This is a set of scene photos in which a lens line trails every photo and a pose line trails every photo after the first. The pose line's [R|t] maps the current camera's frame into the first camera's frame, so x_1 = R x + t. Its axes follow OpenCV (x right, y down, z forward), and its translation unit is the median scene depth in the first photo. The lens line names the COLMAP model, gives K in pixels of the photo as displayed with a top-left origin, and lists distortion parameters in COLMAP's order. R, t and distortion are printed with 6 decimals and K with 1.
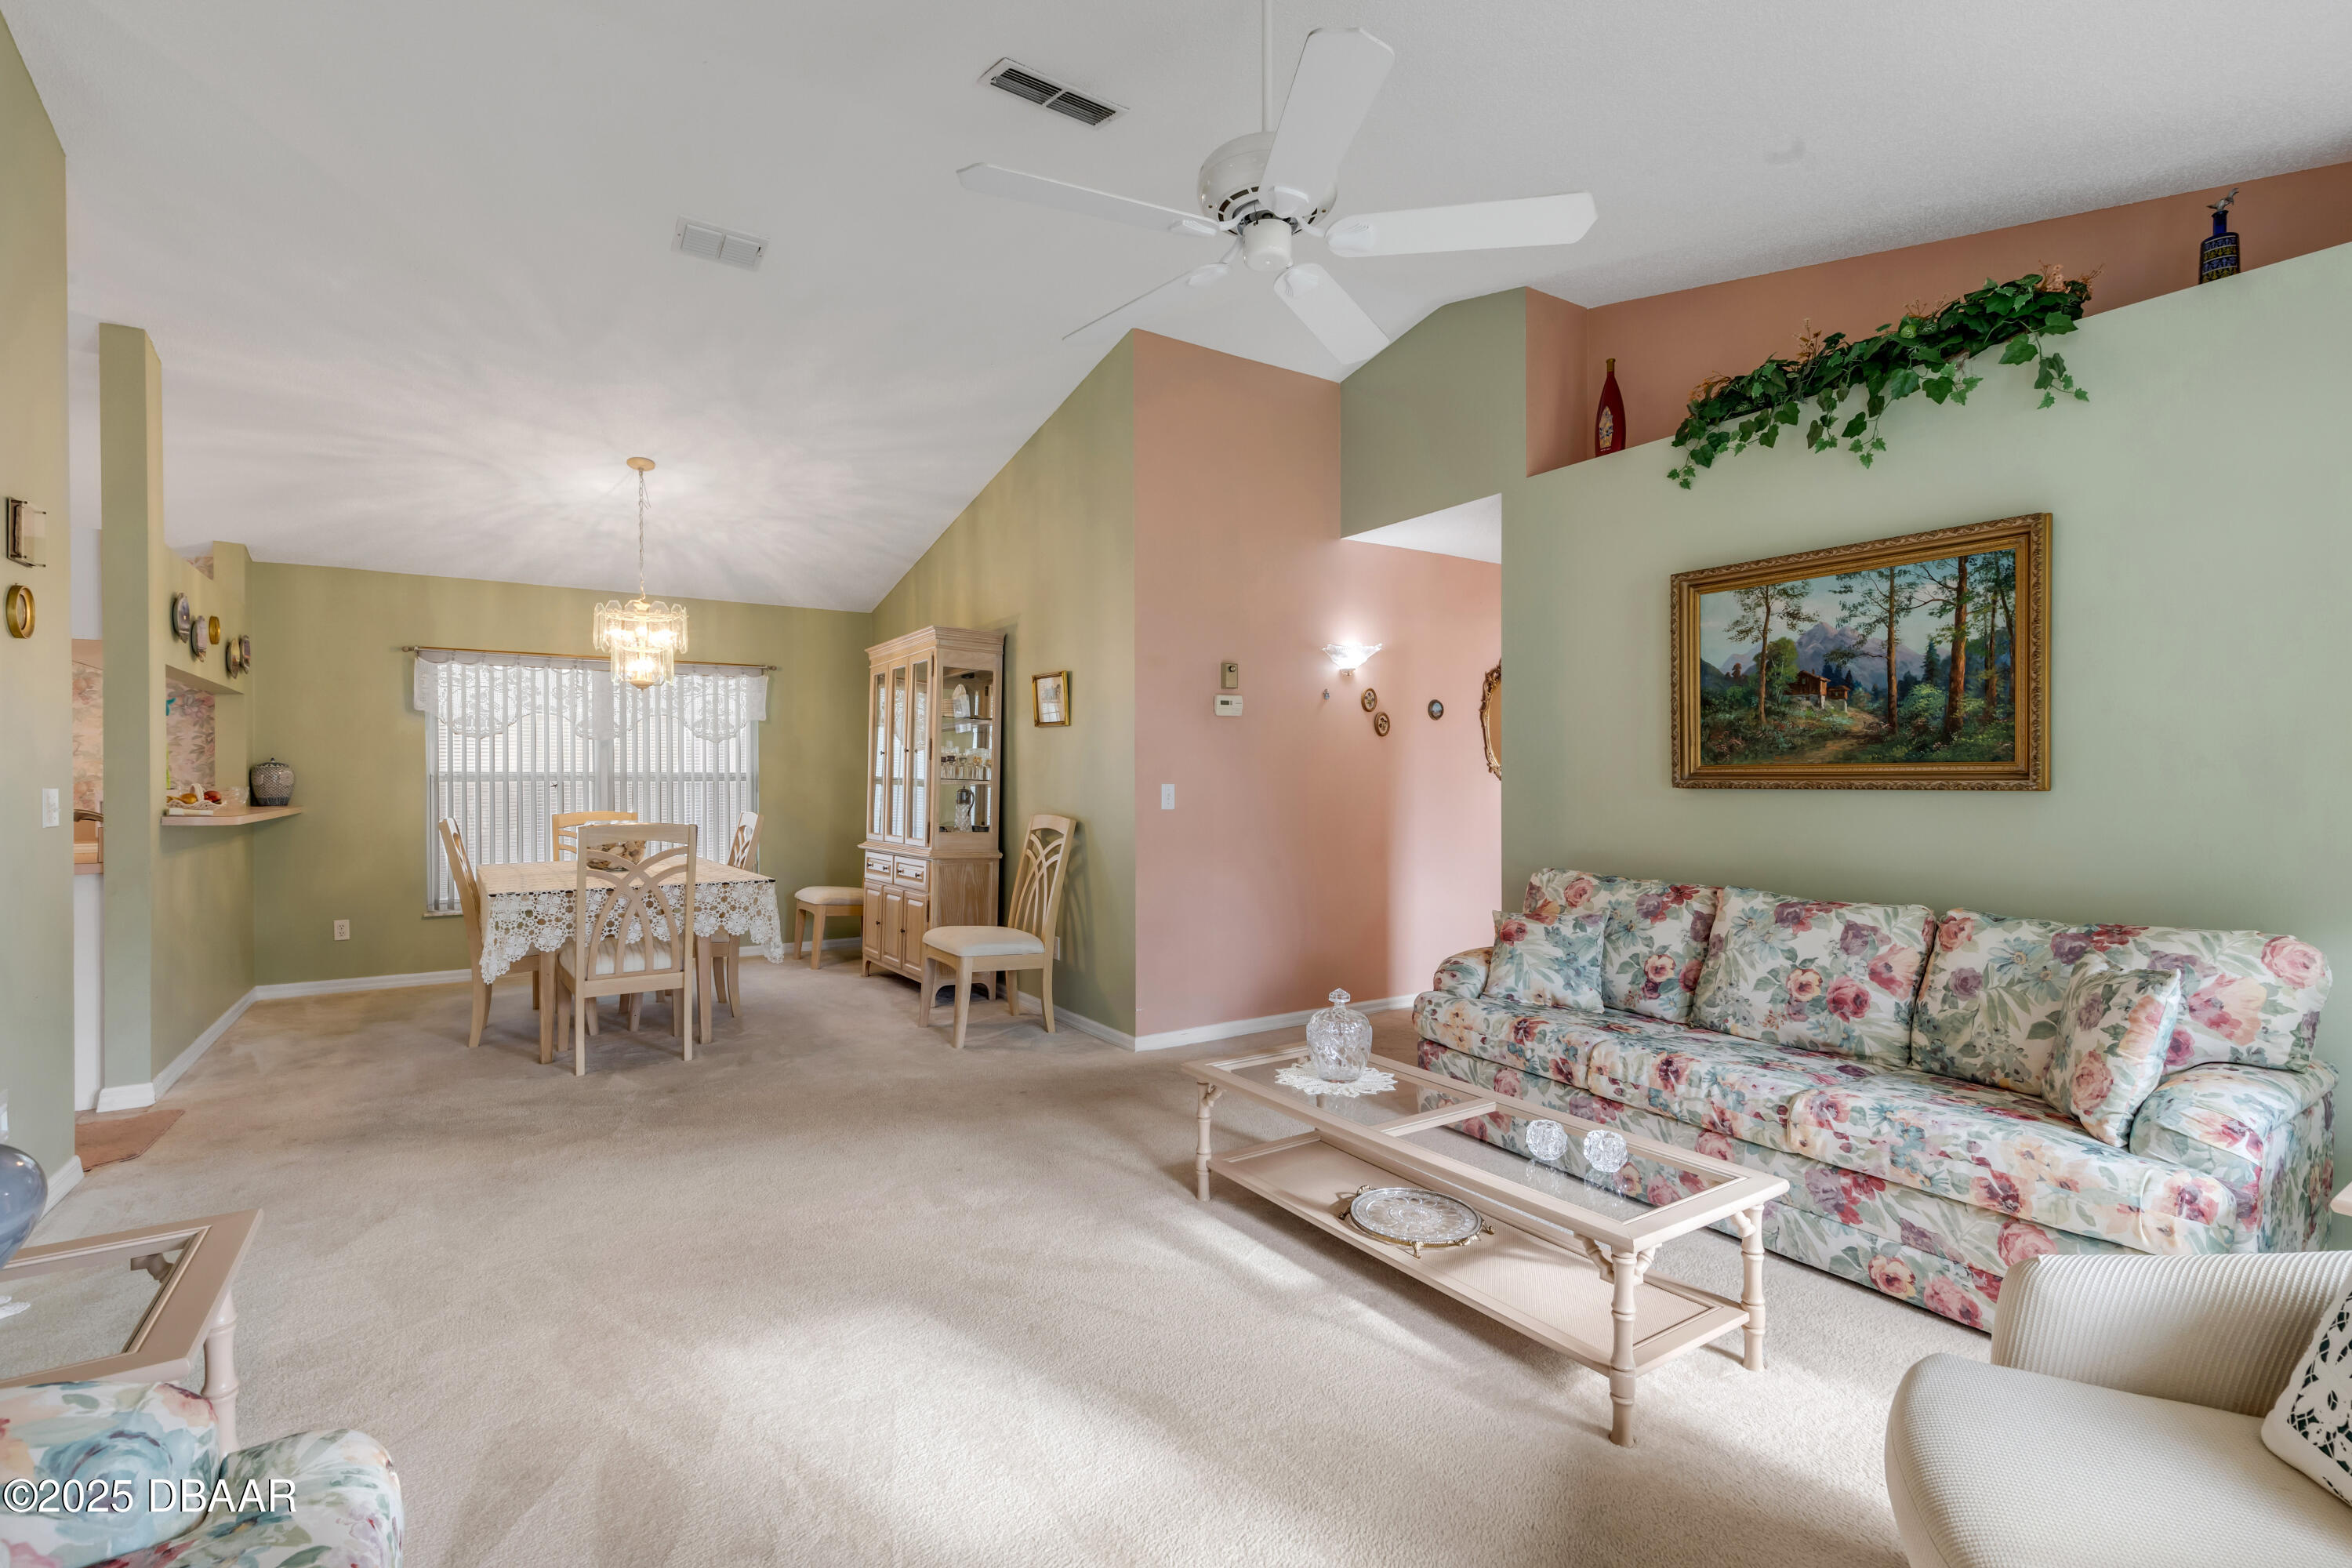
lens RADIAL K [[1058.6, 0, 1191.1], [0, 1058.6, 781.9], [0, 0, 1]] dist [0.004293, -0.000260]
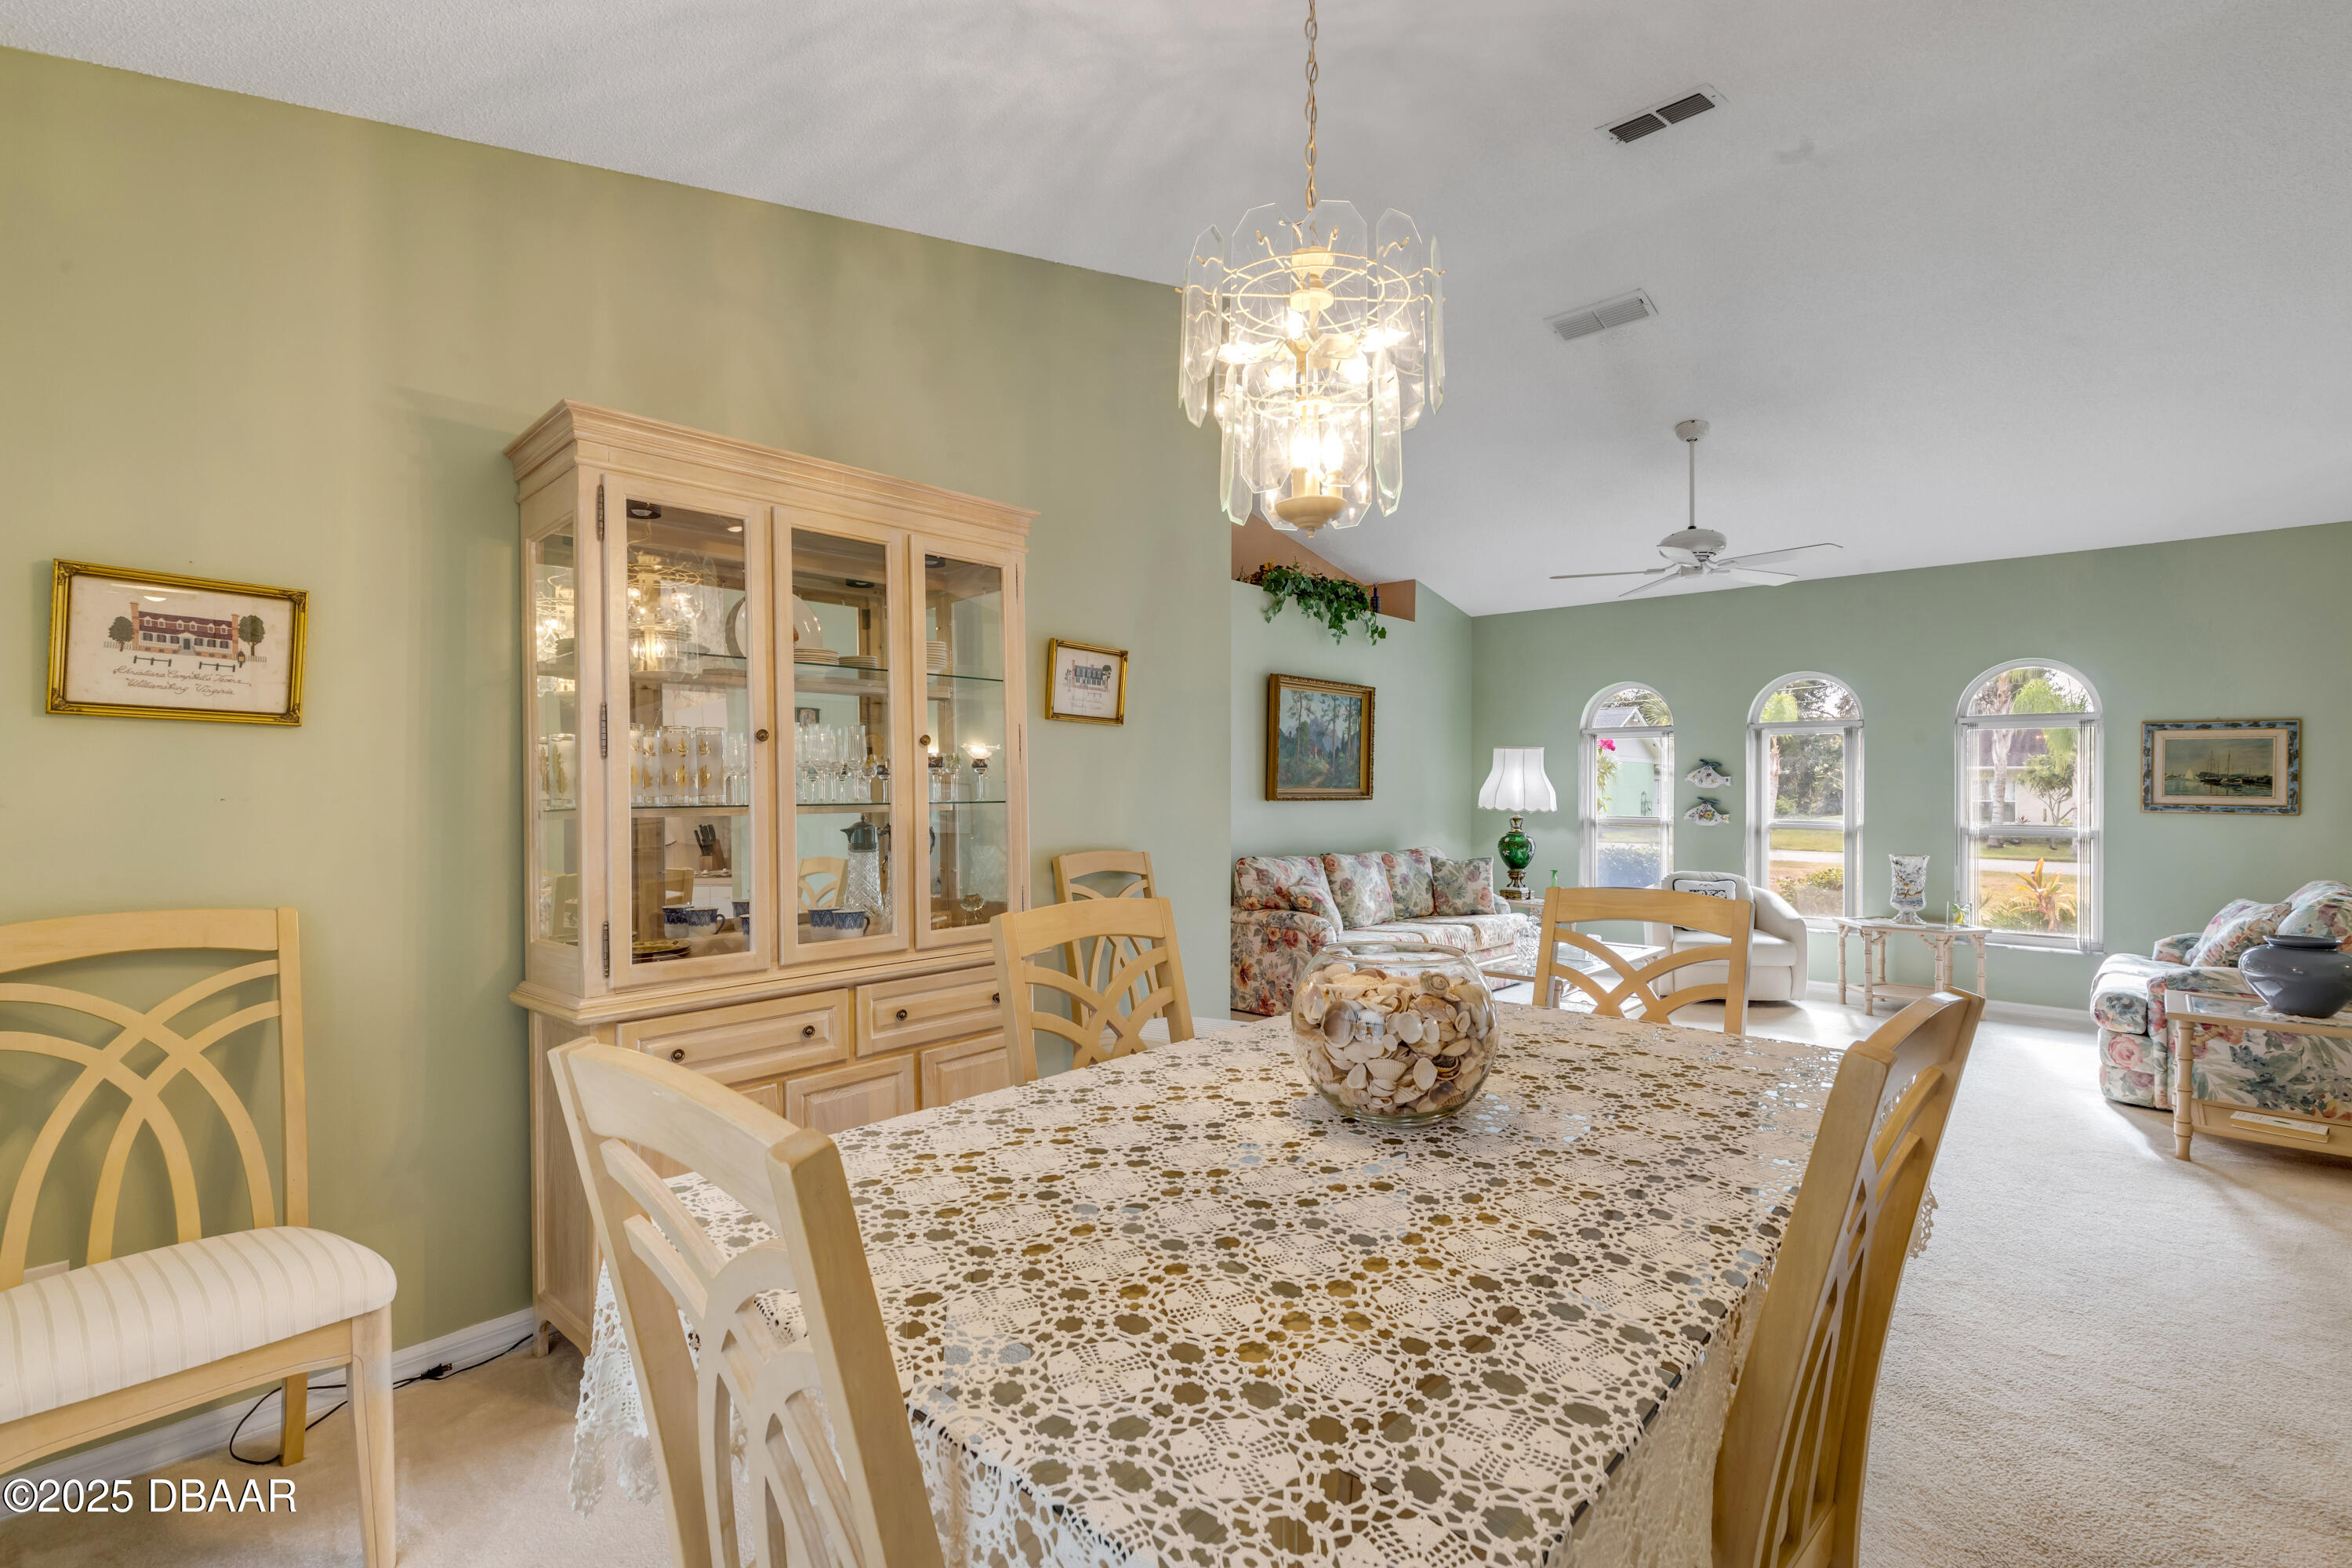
lens RADIAL K [[1058.6, 0, 1171.6], [0, 1058.6, 785.8], [0, 0, 1]] dist [0.004293, -0.000260]
pose [[-0.225169, 0.002453, 0.974317, -1.303790], [0.000865, 0.999997, -0.002318, -0.017339], [-0.974319, 0.000321, -0.225171, 1.770309]]
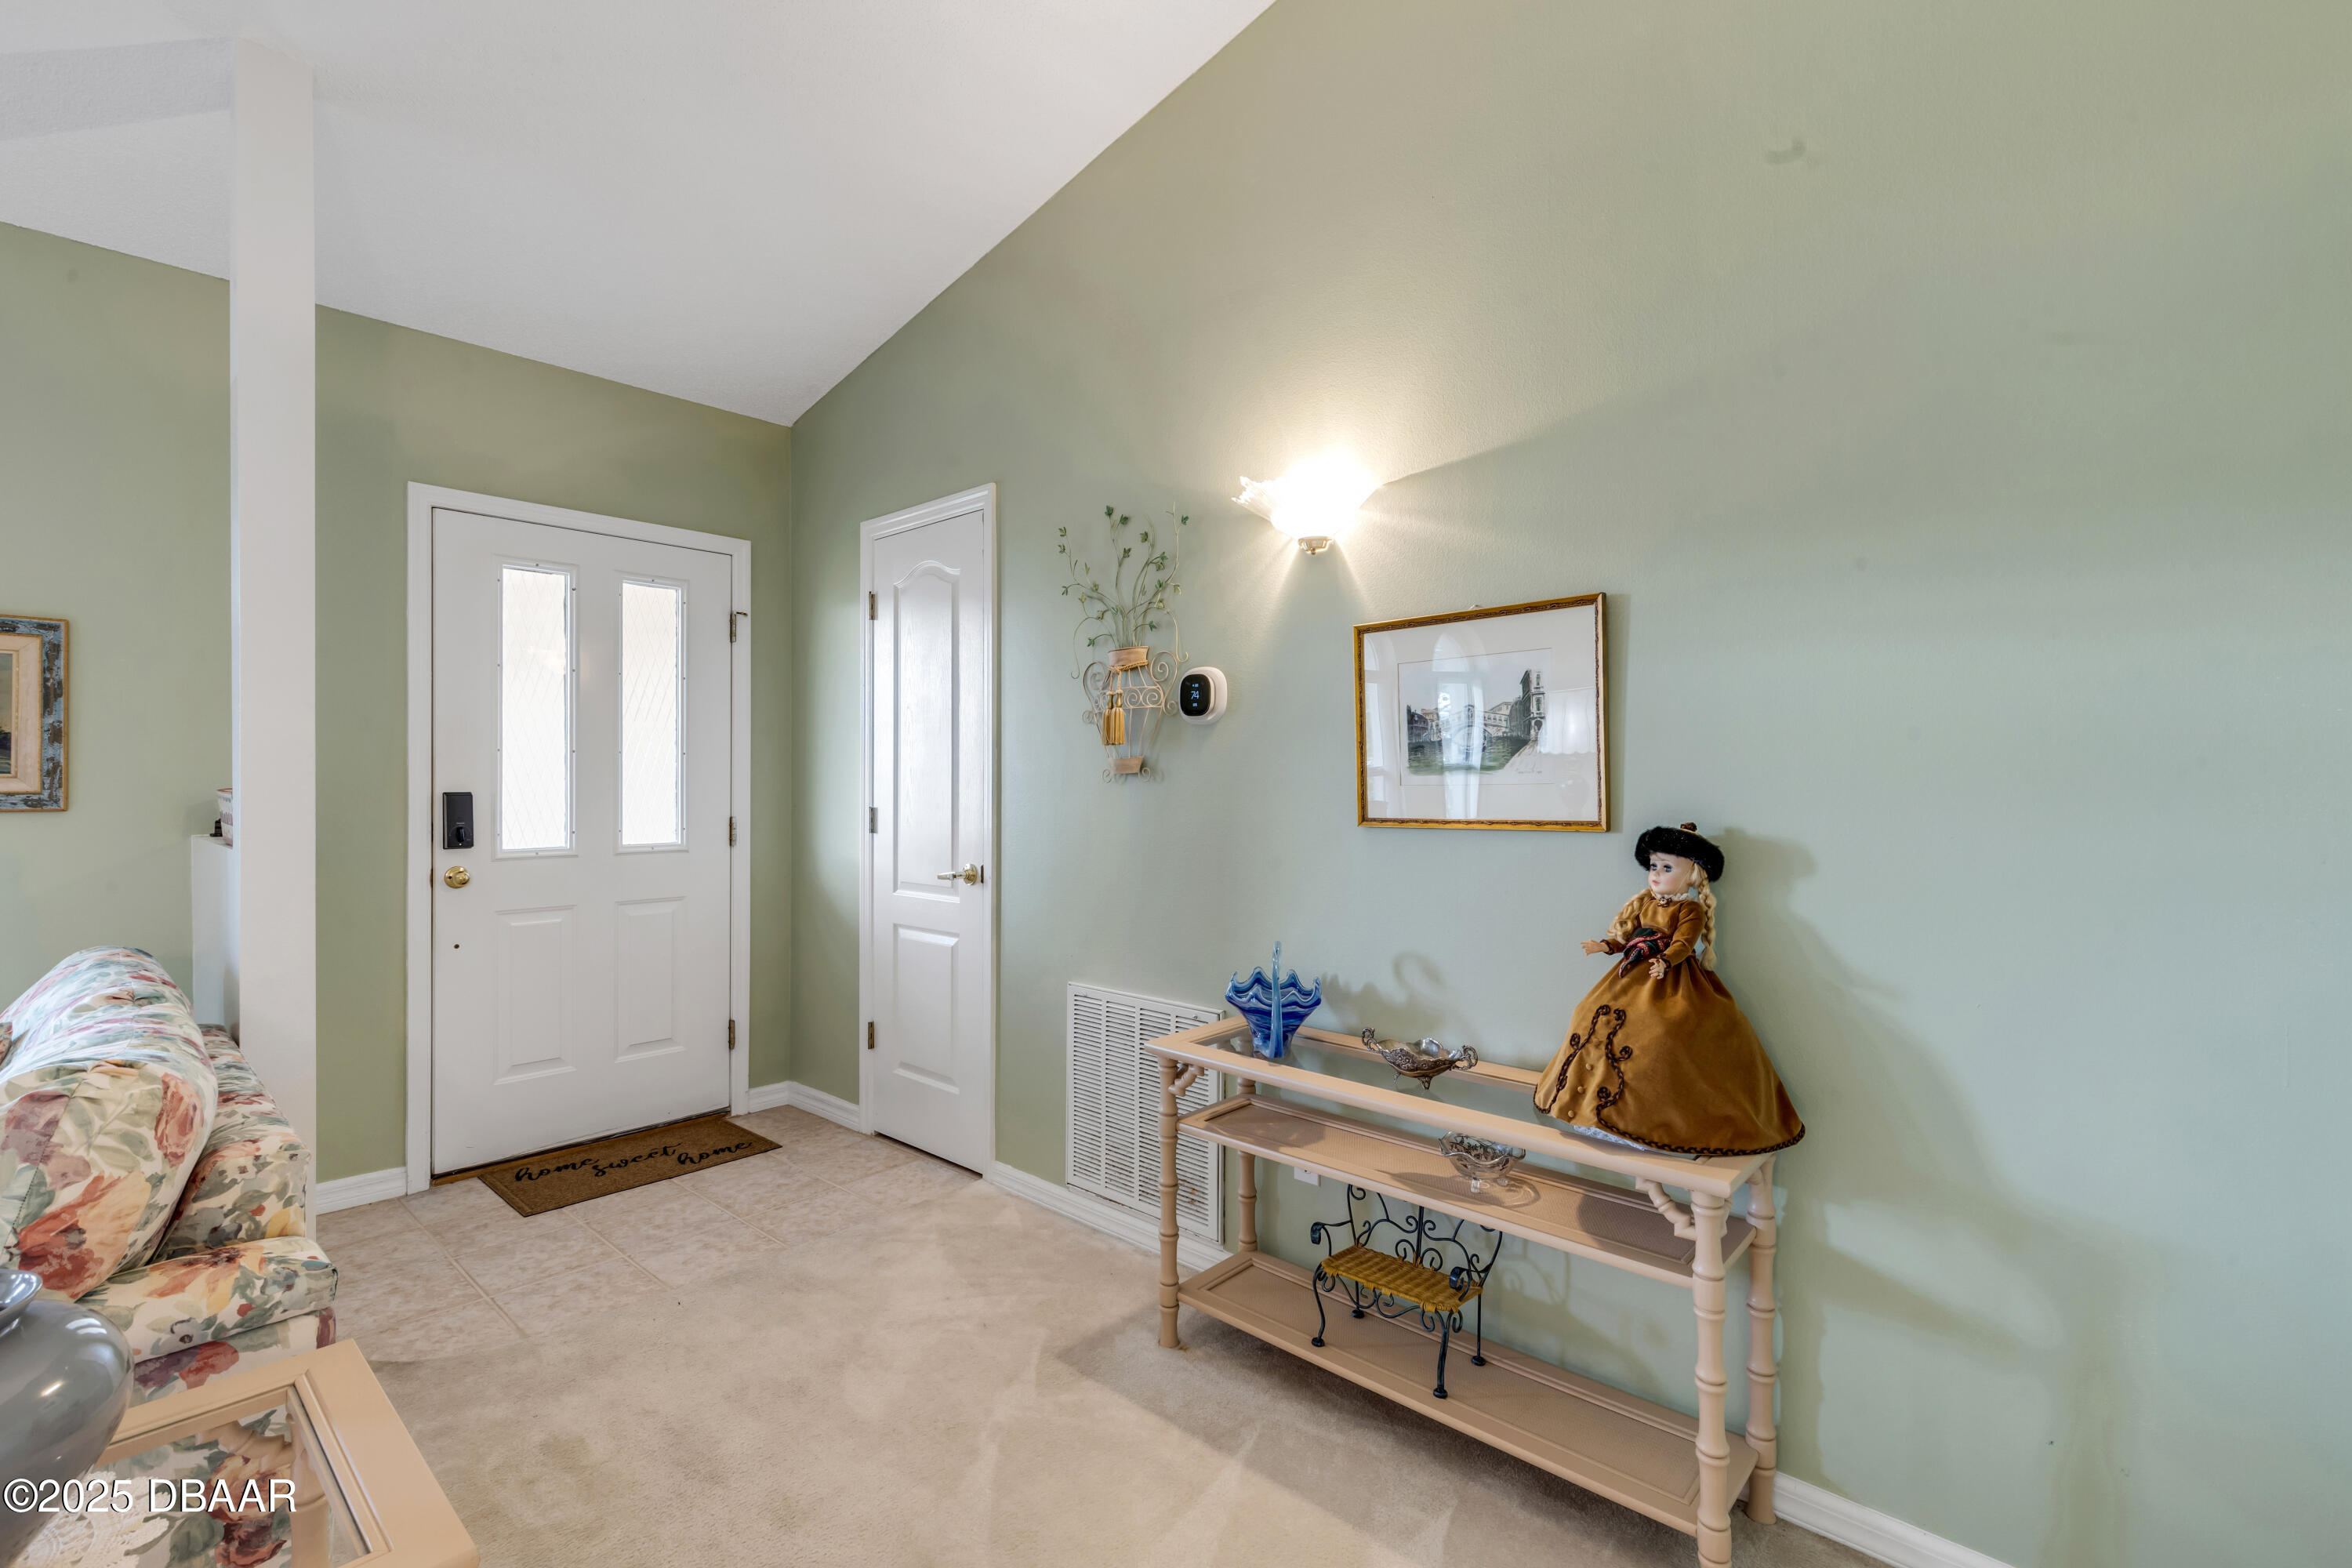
lens RADIAL K [[1058.6, 0, 1167.3], [0, 1058.6, 787.0], [0, 0, 1]] dist [0.004293, -0.000260]
pose [[-0.972617, 0.003623, -0.232387, -0.759911], [0.000720, 0.999921, 0.012577, -0.003416], [0.232414, 0.012065, -0.972542, 0.748514]]
